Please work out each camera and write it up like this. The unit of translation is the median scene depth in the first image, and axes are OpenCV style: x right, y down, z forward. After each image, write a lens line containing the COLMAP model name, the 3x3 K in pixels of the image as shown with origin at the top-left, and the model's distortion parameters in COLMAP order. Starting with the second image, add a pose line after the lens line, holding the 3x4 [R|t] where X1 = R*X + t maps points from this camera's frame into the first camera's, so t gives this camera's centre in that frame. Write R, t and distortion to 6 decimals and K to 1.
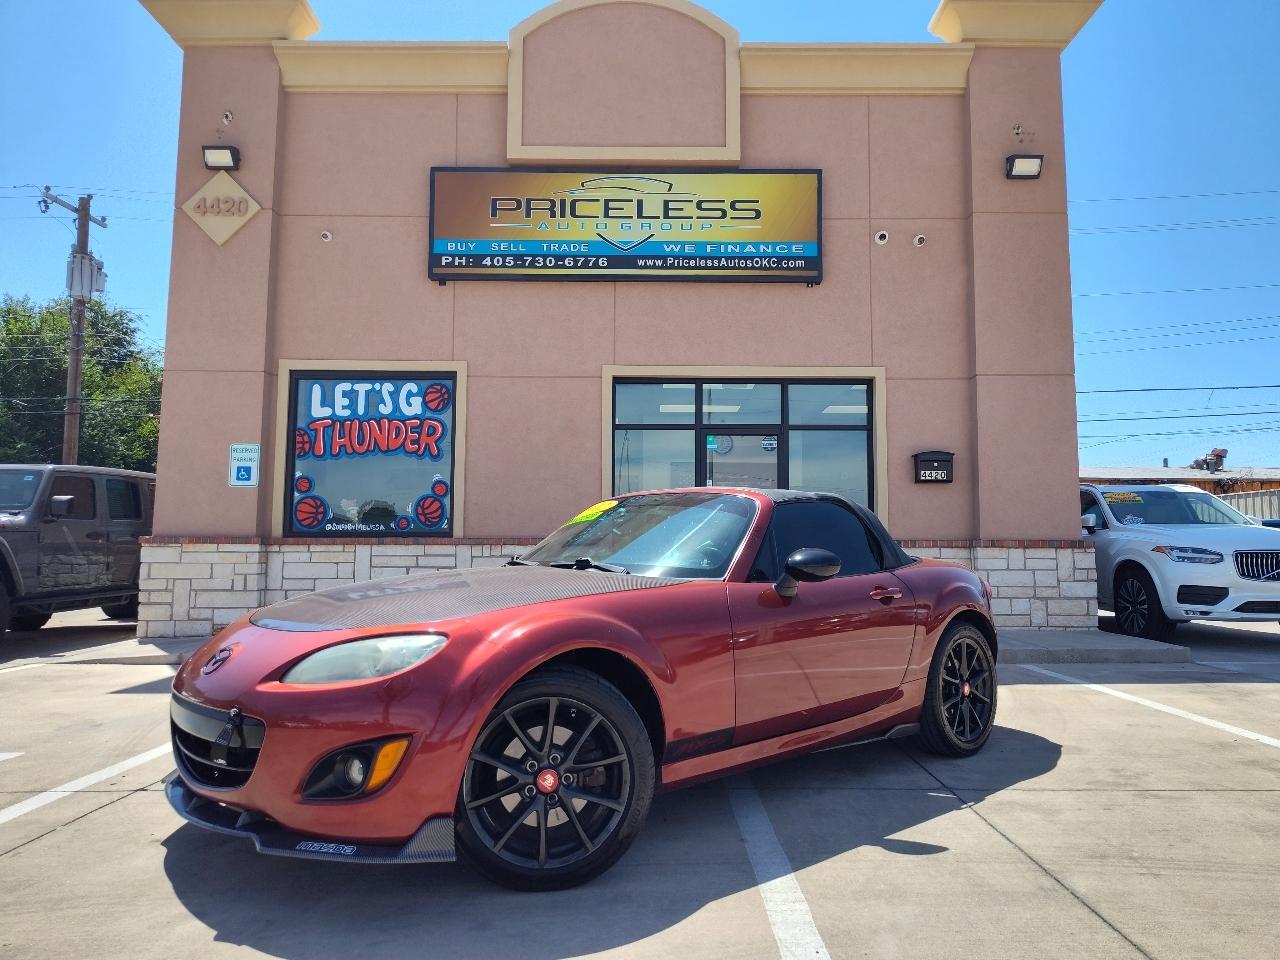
lens RADIAL K [[875.9, 0, 647.8], [0, 875.9, 471.6], [0, 0, 1]] dist [0.058572, -0.058577]
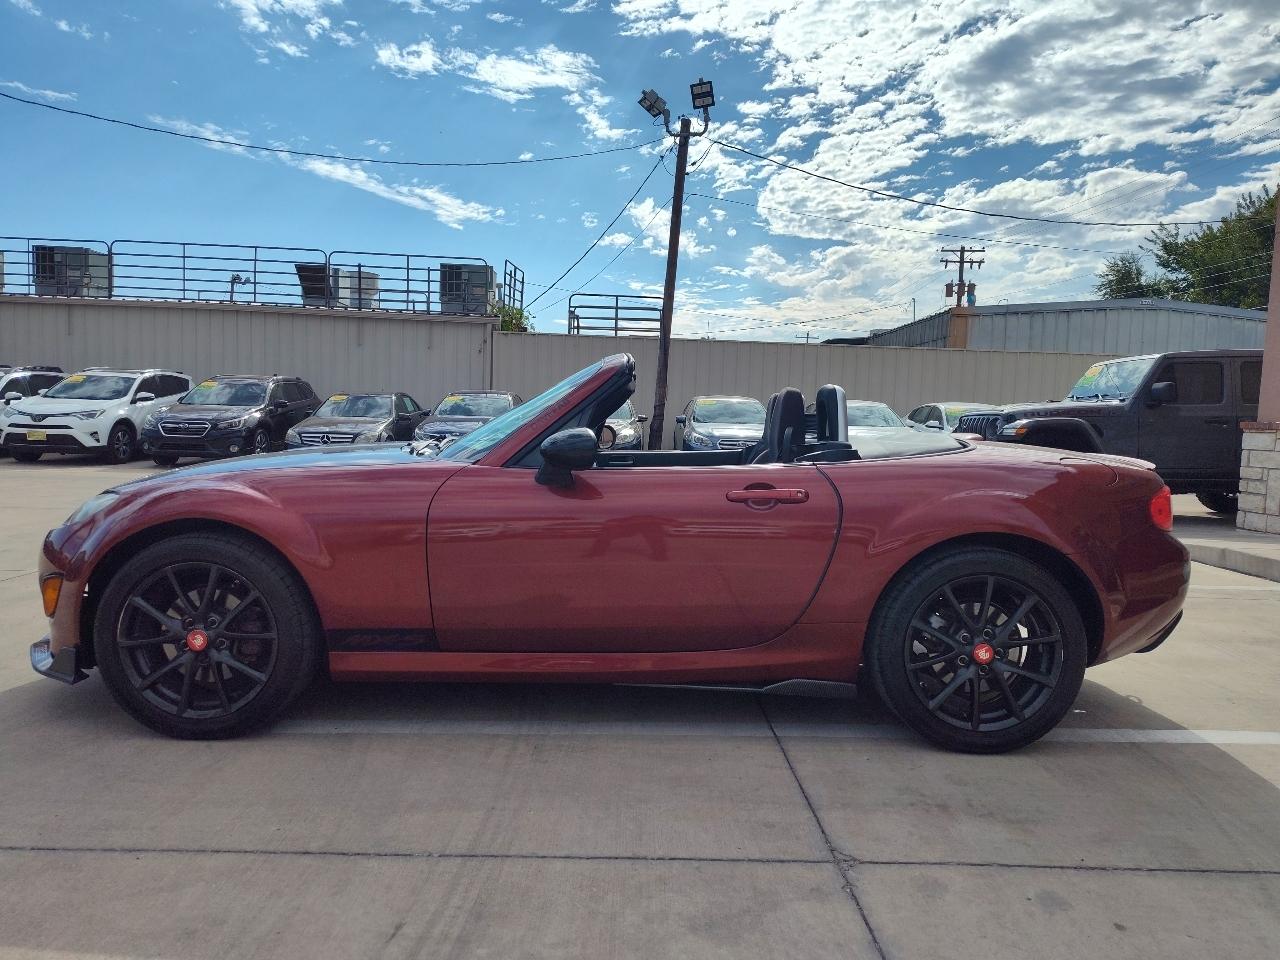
lens RADIAL K [[872.6, 0, 646.8], [0, 872.6, 482.8], [0, 0, 1]] dist [0.007635, -0.000603]
pose [[0.019765, 0.071698, -0.997231, 0.325027], [0.067152, 0.995078, 0.072874, 0.025920], [0.997547, -0.068406, 0.014853, 0.329807]]
